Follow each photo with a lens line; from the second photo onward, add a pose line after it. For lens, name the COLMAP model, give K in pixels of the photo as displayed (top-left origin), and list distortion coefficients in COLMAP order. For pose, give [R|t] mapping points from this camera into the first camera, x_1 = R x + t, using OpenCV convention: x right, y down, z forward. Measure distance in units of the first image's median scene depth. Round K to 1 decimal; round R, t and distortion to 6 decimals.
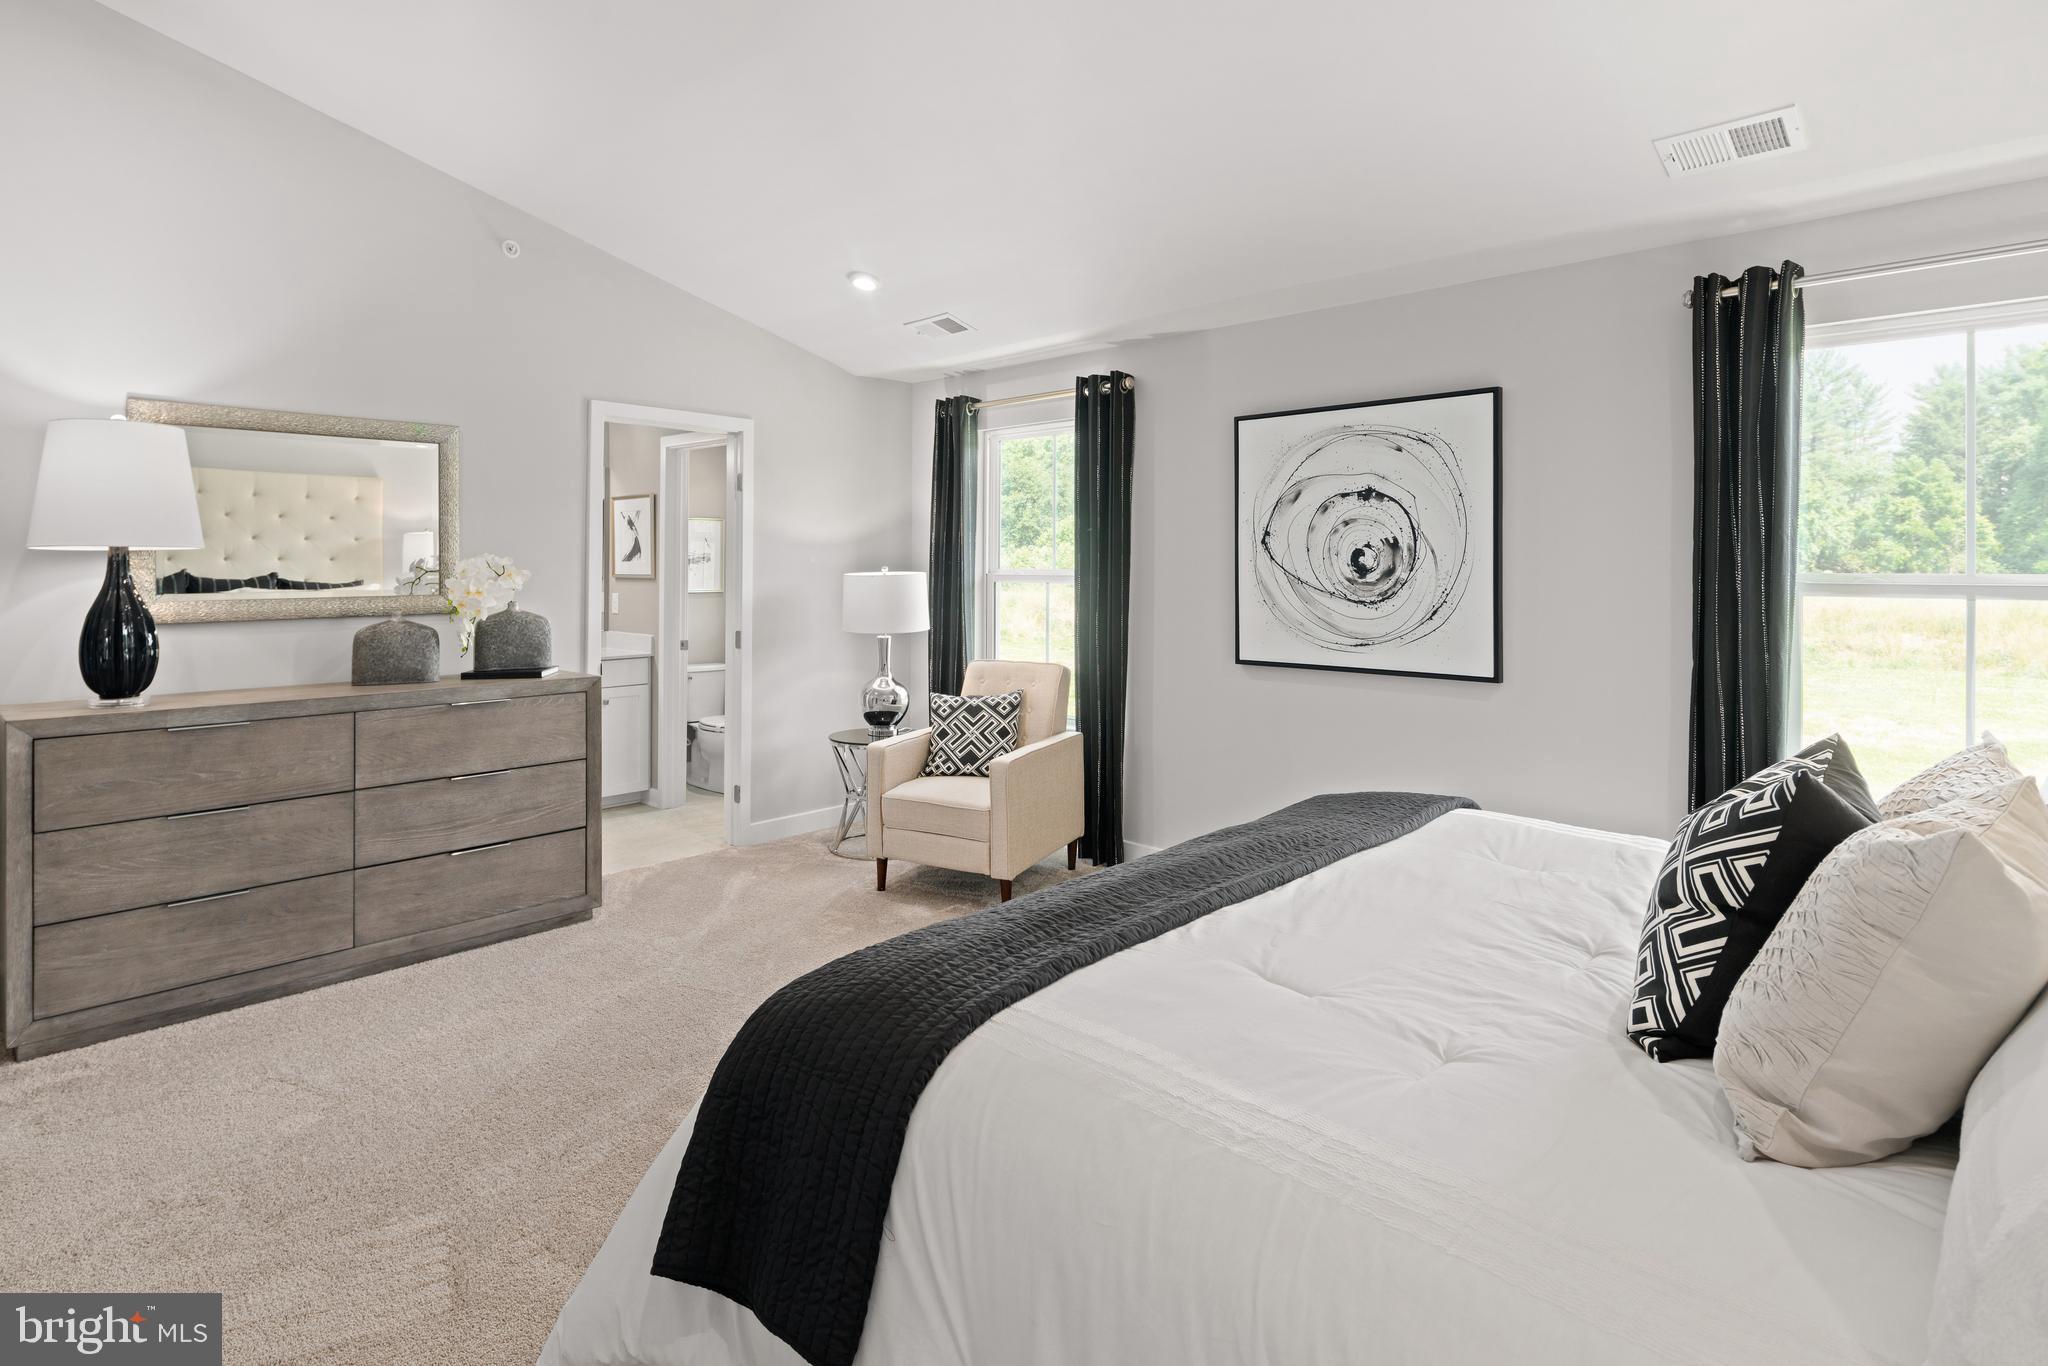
lens RADIAL K [[1047.5, 0, 1024.0], [0, 1047.5, 683.0], [0, 0, 1]] dist [-0.001702, 0.000106]
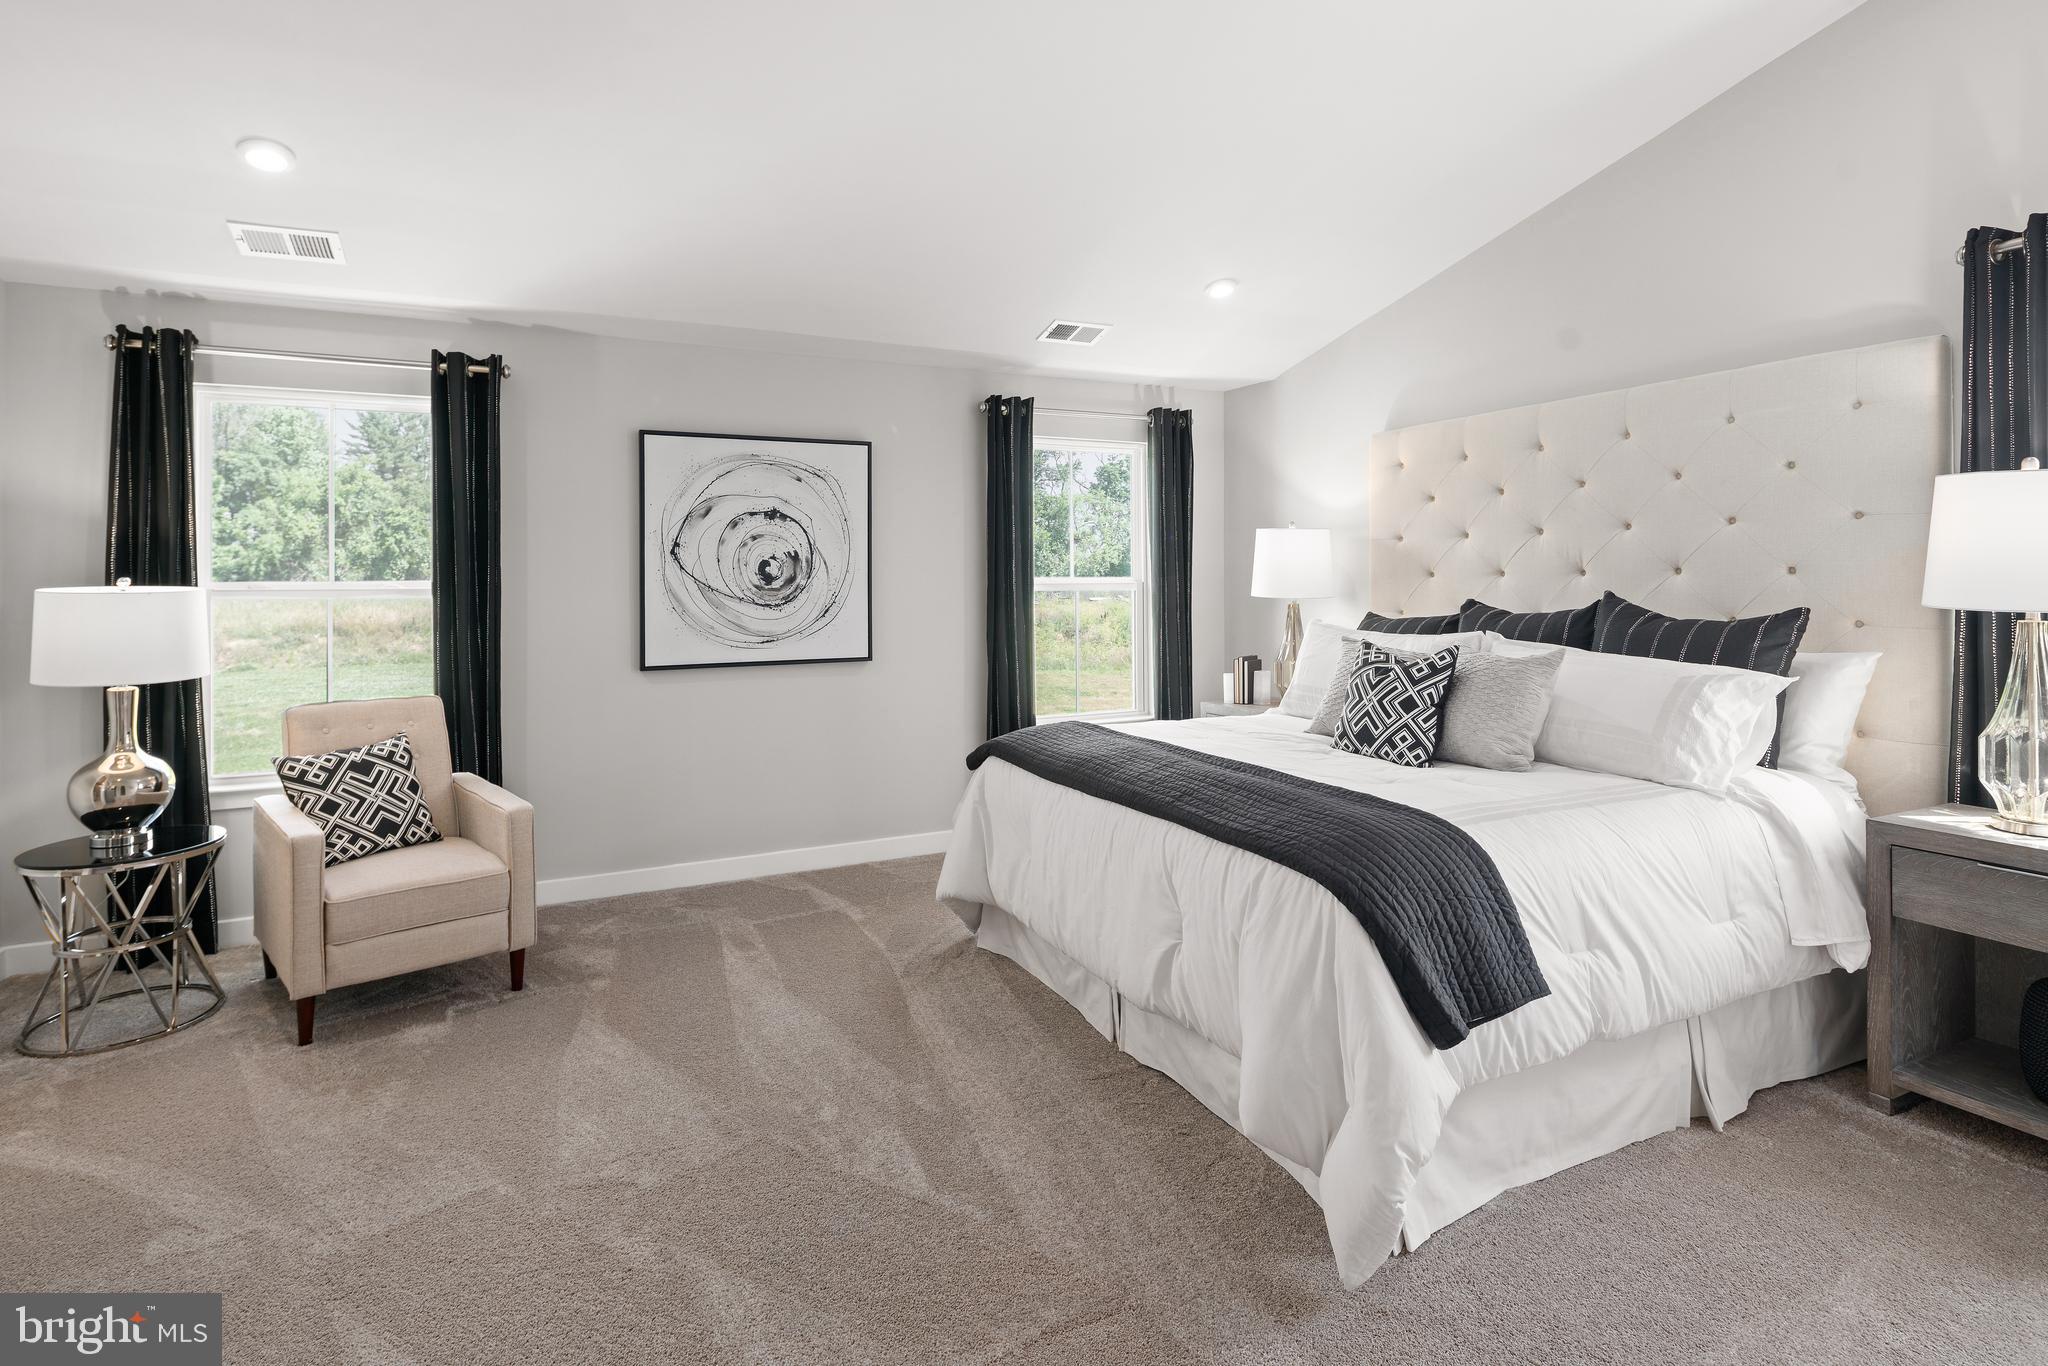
lens RADIAL K [[1047.5, 0, 1024.0], [0, 1047.5, 683.0], [0, 0, 1]] dist [-0.001702, 0.000106]
pose [[0.339949, -0.111172, 0.933850, -0.688928], [0.097149, 0.991827, 0.082709, -0.060026], [-0.935413, 0.062605, 0.347971, 0.325993]]
